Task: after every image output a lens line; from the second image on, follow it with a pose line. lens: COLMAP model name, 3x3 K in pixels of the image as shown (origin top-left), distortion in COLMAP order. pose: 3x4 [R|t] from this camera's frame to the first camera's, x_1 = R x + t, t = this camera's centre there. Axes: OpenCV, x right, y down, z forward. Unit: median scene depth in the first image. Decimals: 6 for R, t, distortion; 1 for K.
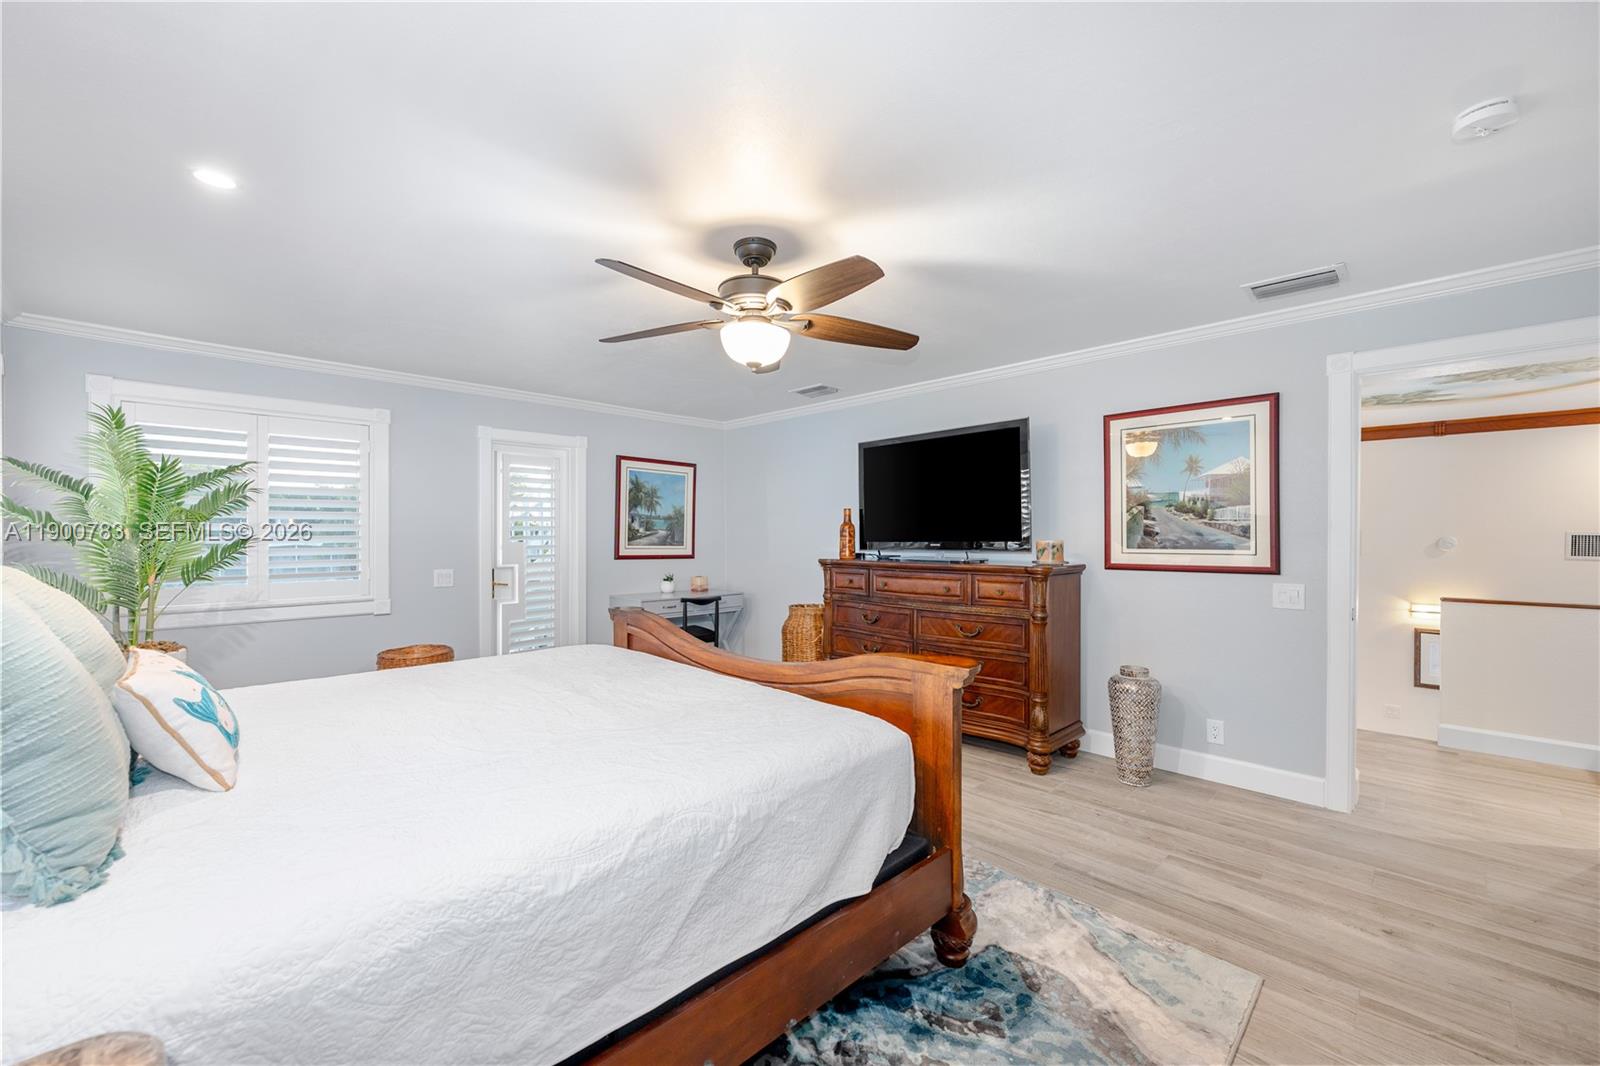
lens RADIAL K [[650.8, 0, 797.0], [0, 650.8, 536.1], [0, 0, 1]] dist [0.001877, 0.000851]
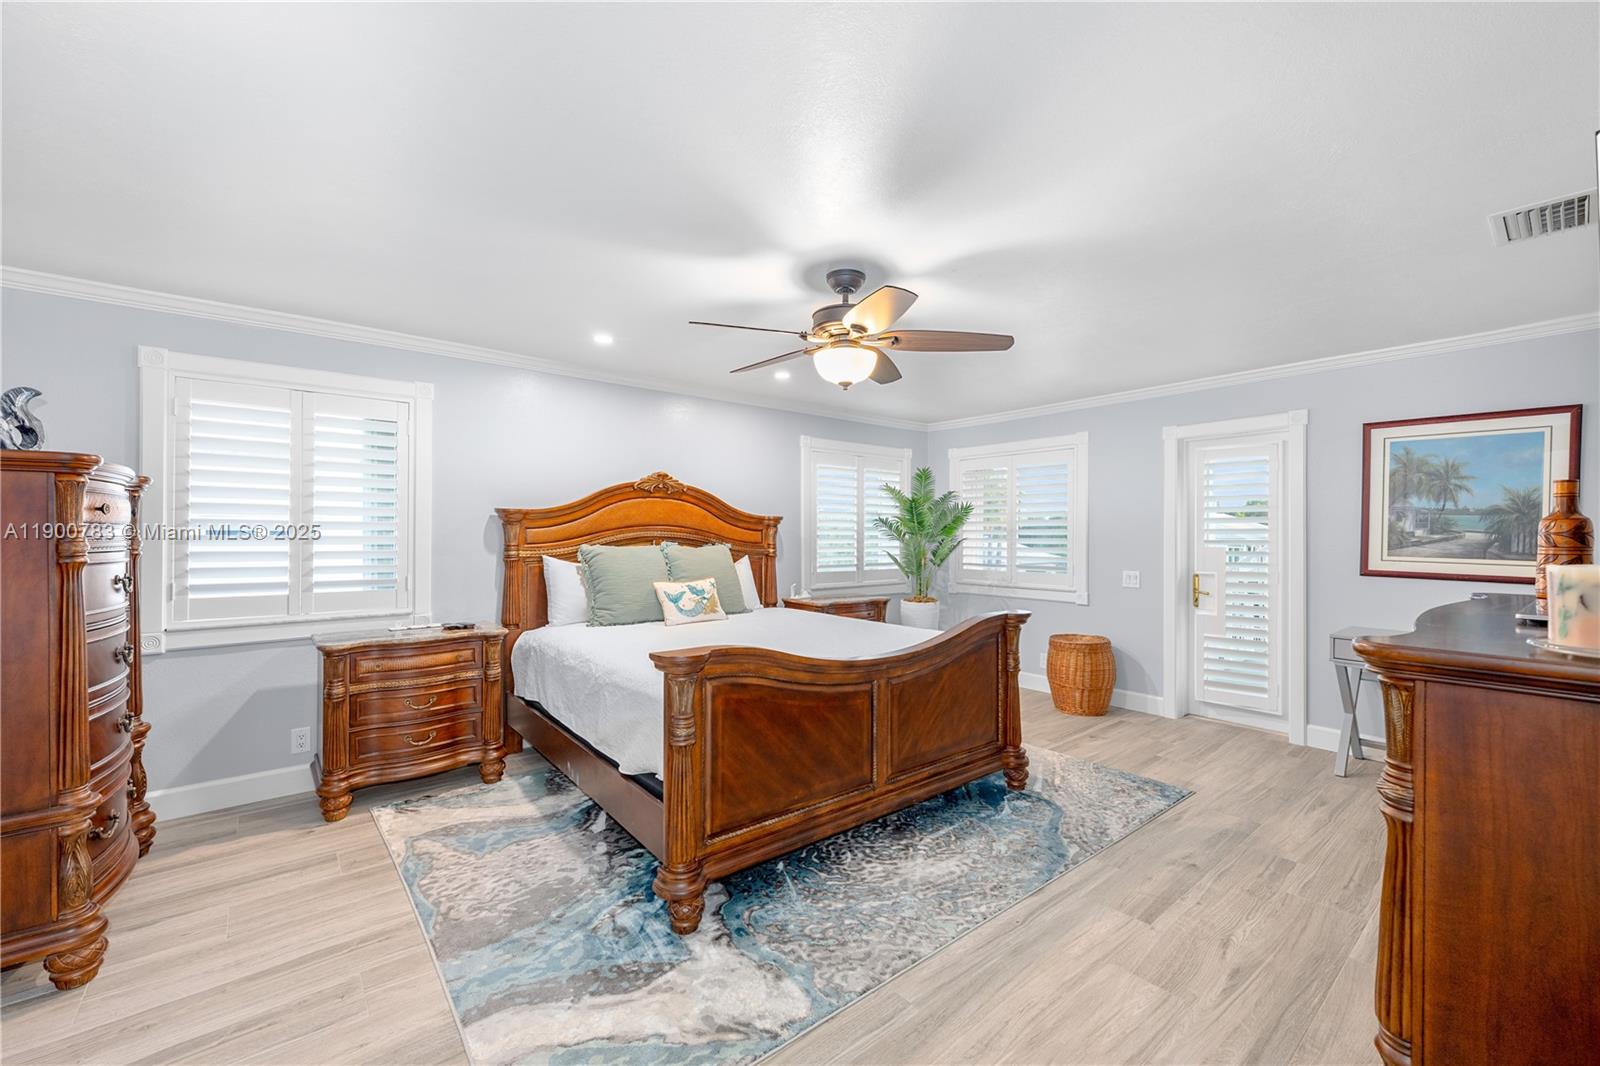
lens RADIAL K [[650.8, 0, 798.2], [0, 650.8, 533.3], [0, 0, 1]] dist [0.001877, 0.000851]
pose [[-0.111102, 0.001523, -0.993808, 0.460076], [-0.000185, 0.999999, 0.001553, -0.009416], [0.993809, 0.000356, -0.111101, 0.470313]]
